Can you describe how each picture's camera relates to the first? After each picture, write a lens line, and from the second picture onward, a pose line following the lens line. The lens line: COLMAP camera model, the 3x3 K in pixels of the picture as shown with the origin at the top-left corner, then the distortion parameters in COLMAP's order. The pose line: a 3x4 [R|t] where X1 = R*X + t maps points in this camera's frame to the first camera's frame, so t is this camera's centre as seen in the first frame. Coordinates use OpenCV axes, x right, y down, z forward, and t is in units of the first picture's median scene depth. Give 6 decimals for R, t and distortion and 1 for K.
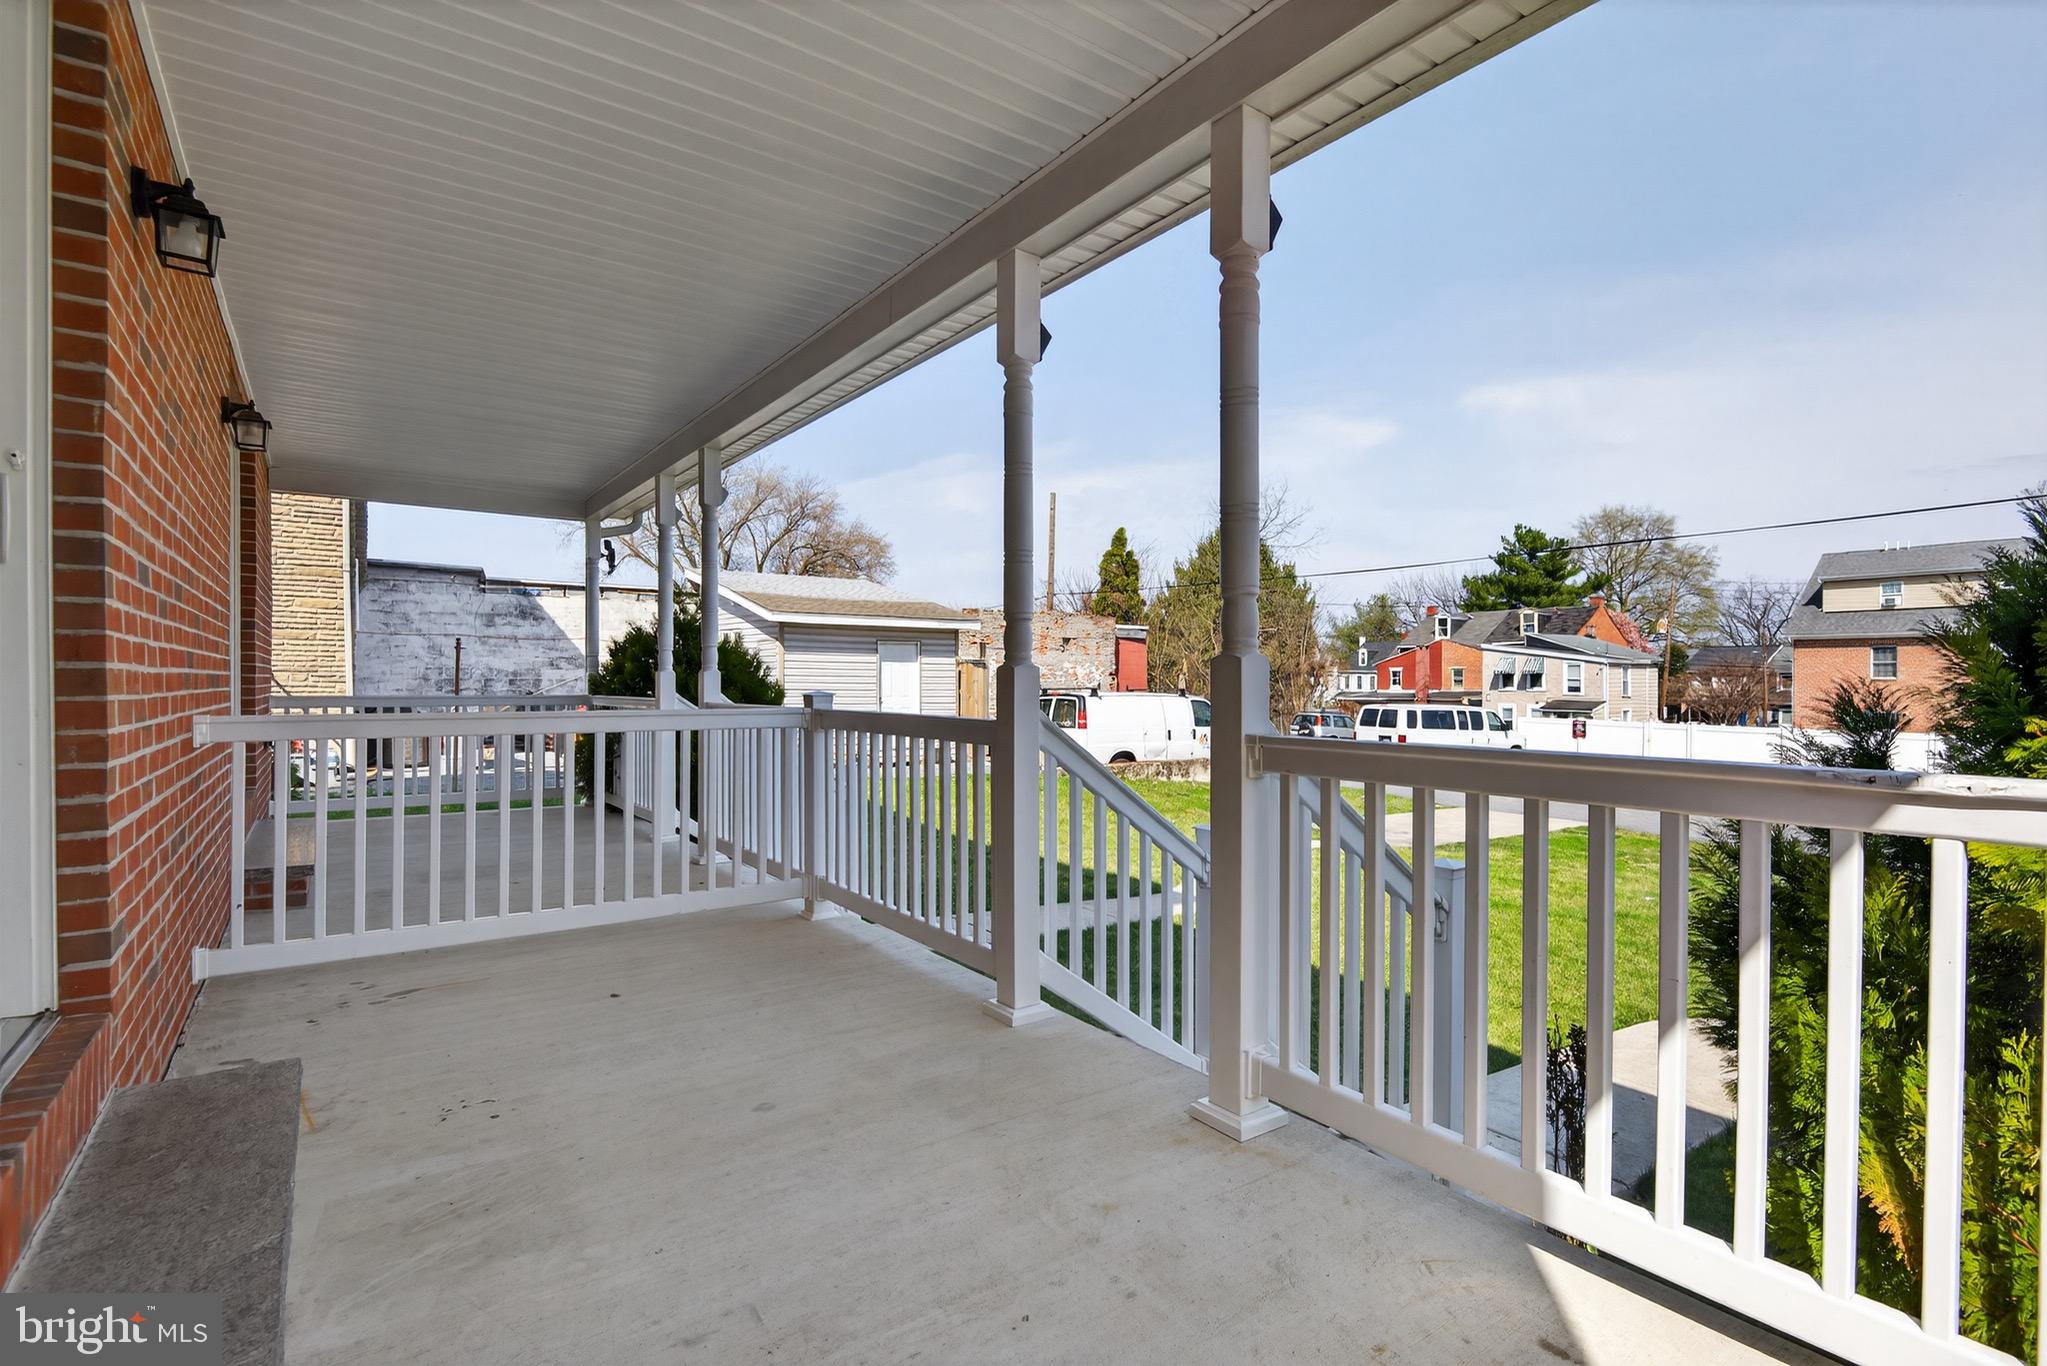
lens RADIAL K [[941.9, 0, 1076.3], [0, 941.9, 690.8], [0, 0, 1]] dist [-0.006097, -0.002610]
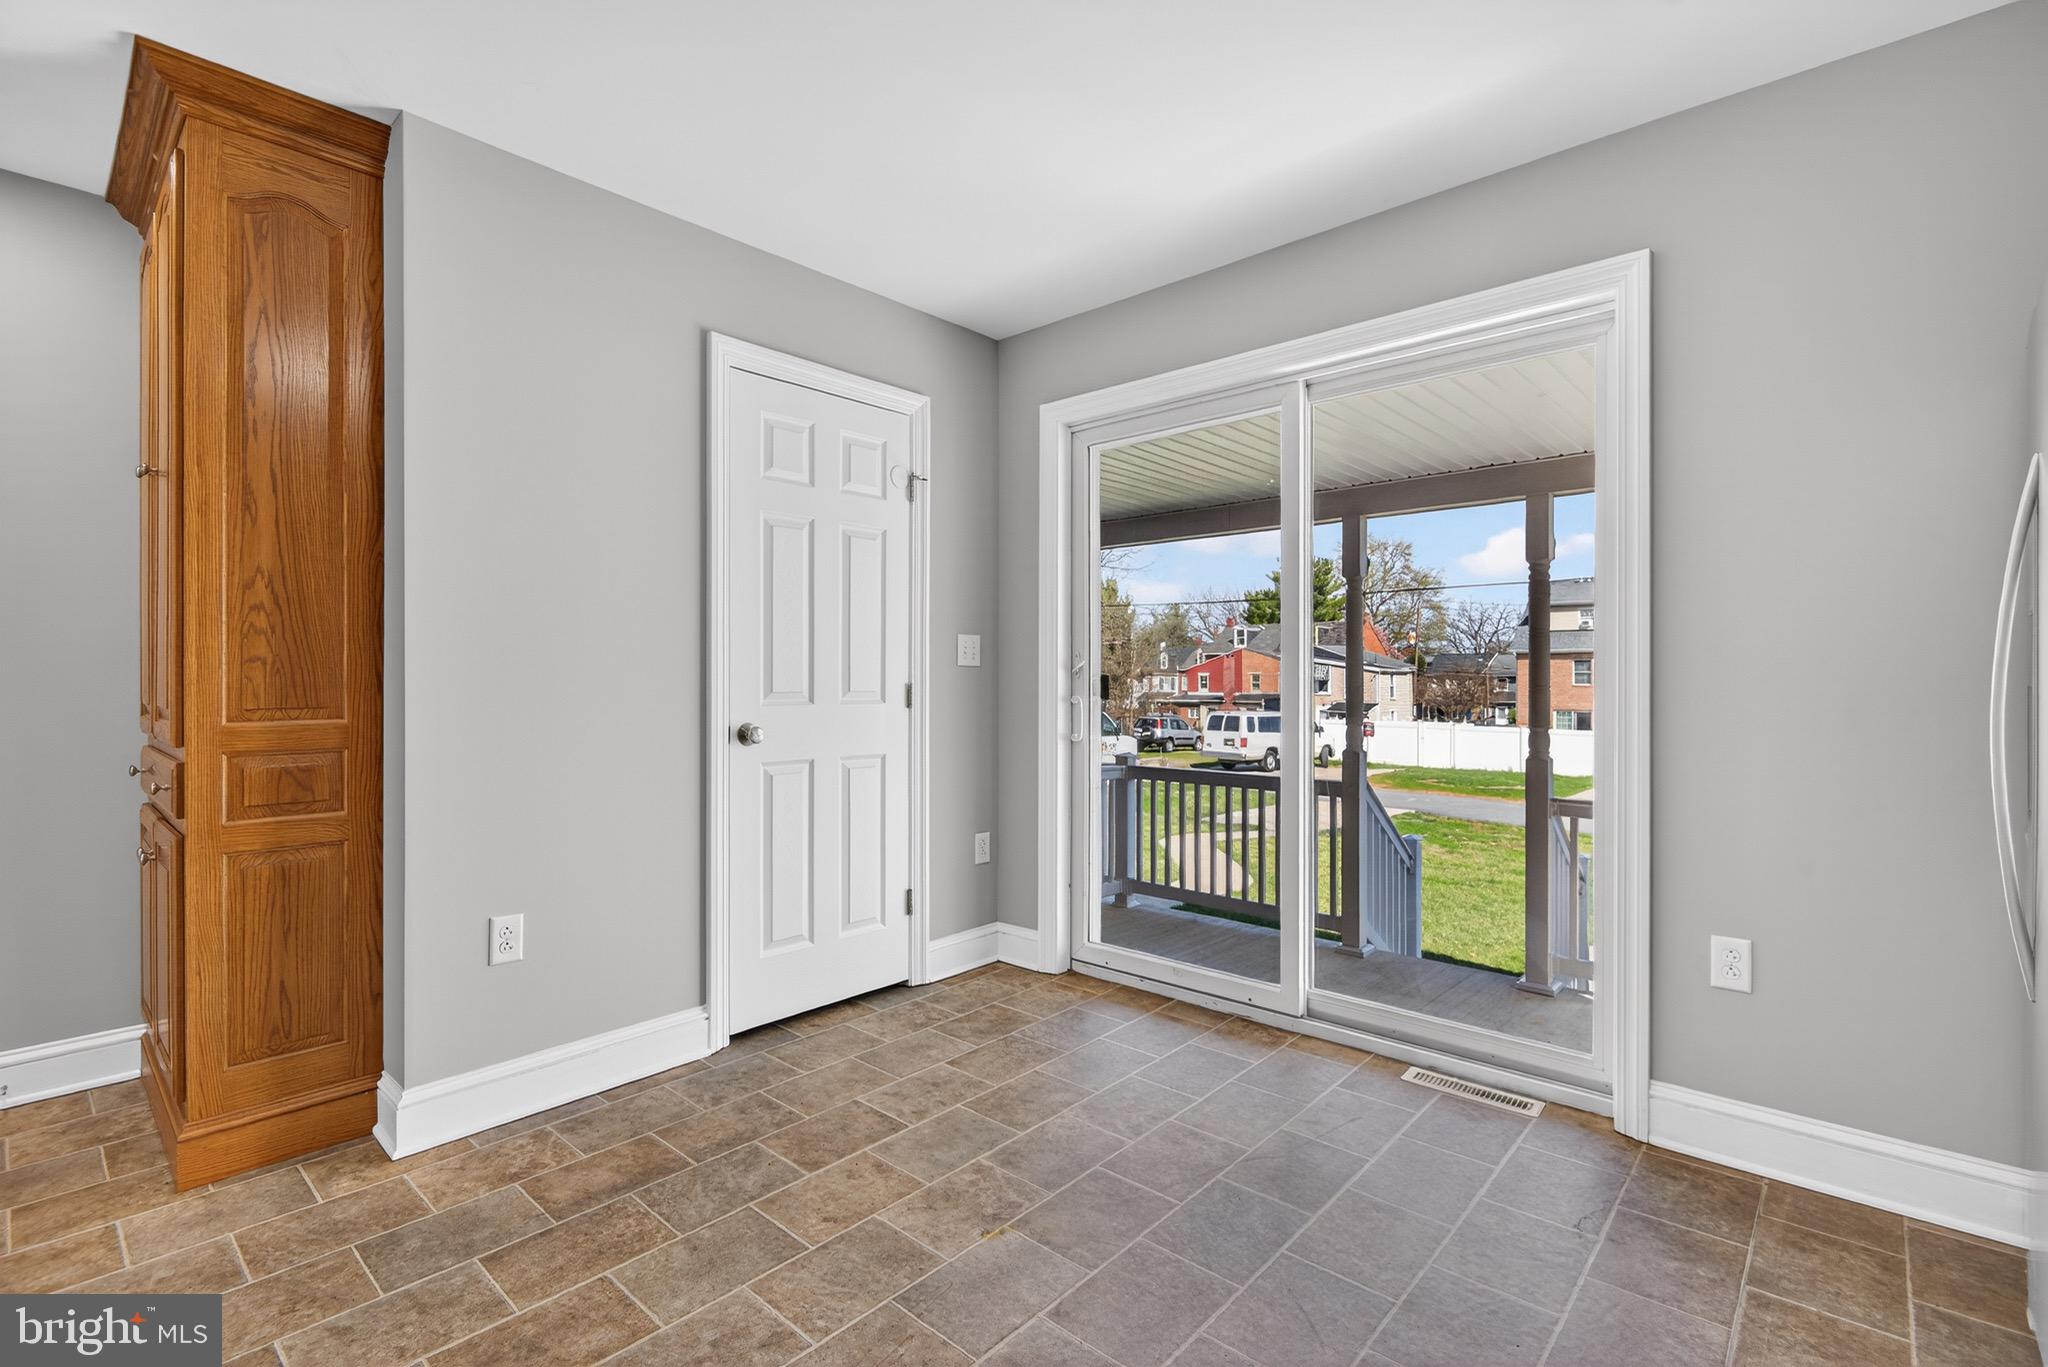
lens RADIAL K [[942.4, 0, 1022.5], [0, 942.4, 678.7], [0, 0, 1]] dist [-0.006097, -0.002610]
pose [[0.976873, -0.000245, 0.213821, -0.115382], [0.000276, 1.000000, -0.000115, -0.017557], [-0.213821, 0.000171, 0.976873, -0.061983]]
